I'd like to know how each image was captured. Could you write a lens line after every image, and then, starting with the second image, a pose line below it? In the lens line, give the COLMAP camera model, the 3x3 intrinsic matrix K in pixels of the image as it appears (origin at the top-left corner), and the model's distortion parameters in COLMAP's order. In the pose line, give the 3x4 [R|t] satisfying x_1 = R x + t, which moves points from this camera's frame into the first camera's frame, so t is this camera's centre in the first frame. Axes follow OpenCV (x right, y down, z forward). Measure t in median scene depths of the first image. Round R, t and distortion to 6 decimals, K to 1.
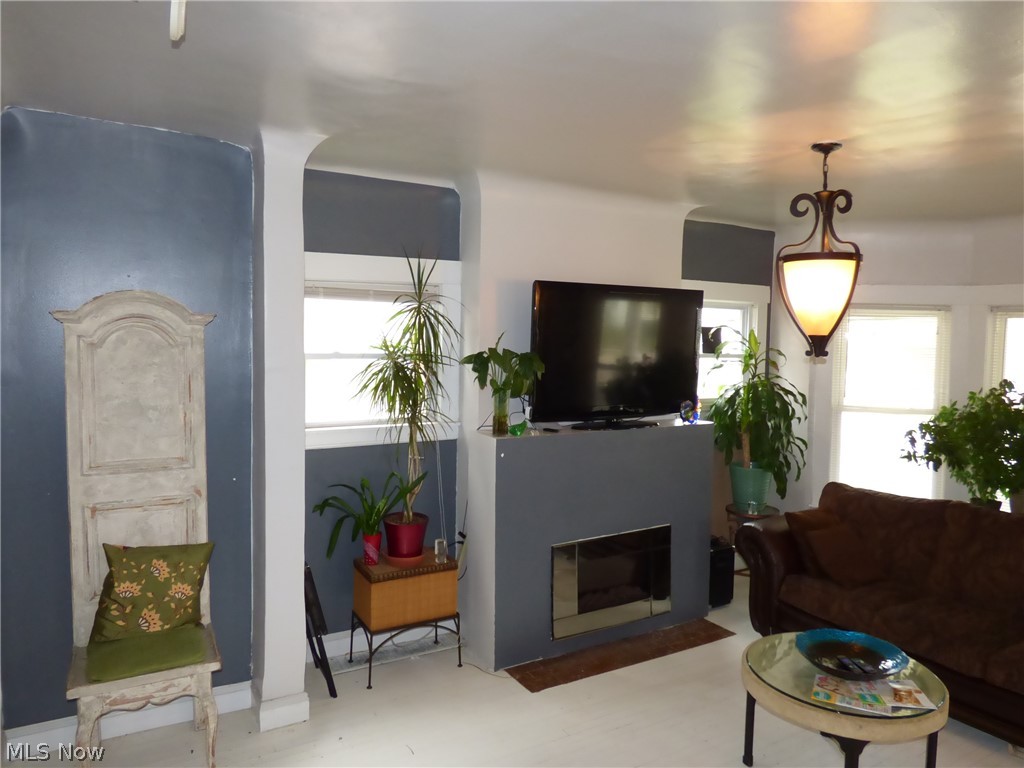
lens RADIAL K [[694.6, 0, 513.3], [0, 694.6, 382.1], [0, 0, 1]] dist [-0.035421, 0.002729]
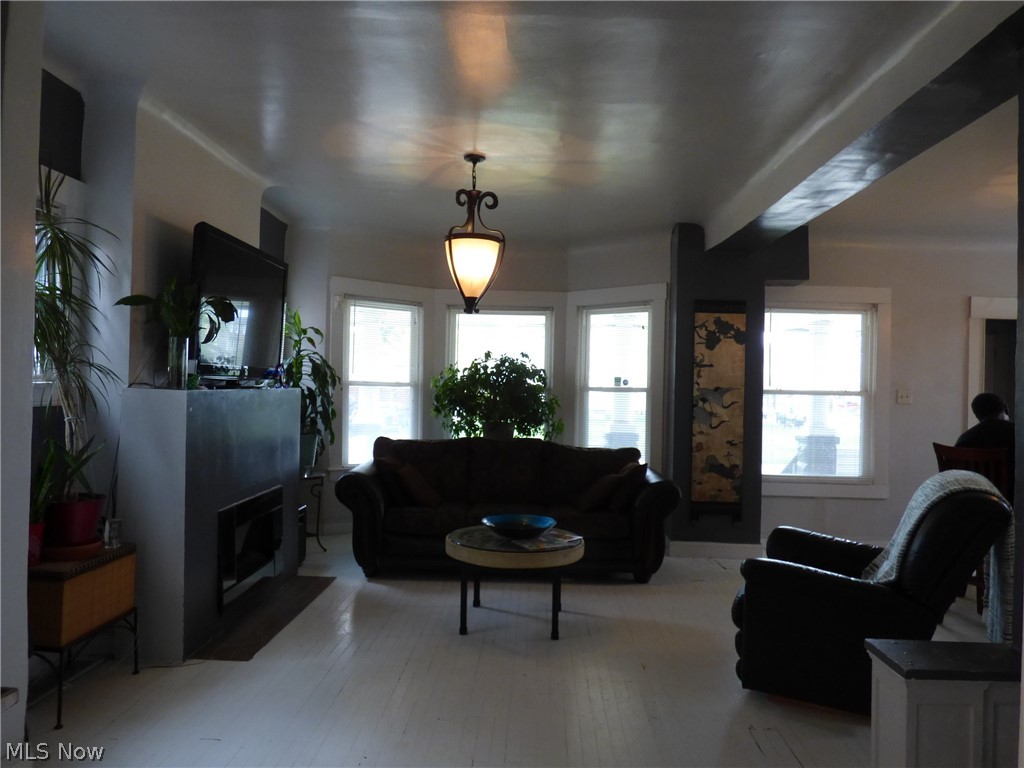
lens RADIAL K [[694.6, 0, 513.5], [0, 694.6, 382.7], [0, 0, 1]] dist [-0.035421, 0.002729]
pose [[0.549293, -0.005367, 0.835612, -0.635963], [0.039898, 0.999007, -0.019811, 0.126995], [-0.834677, 0.044221, 0.548962, 0.207396]]
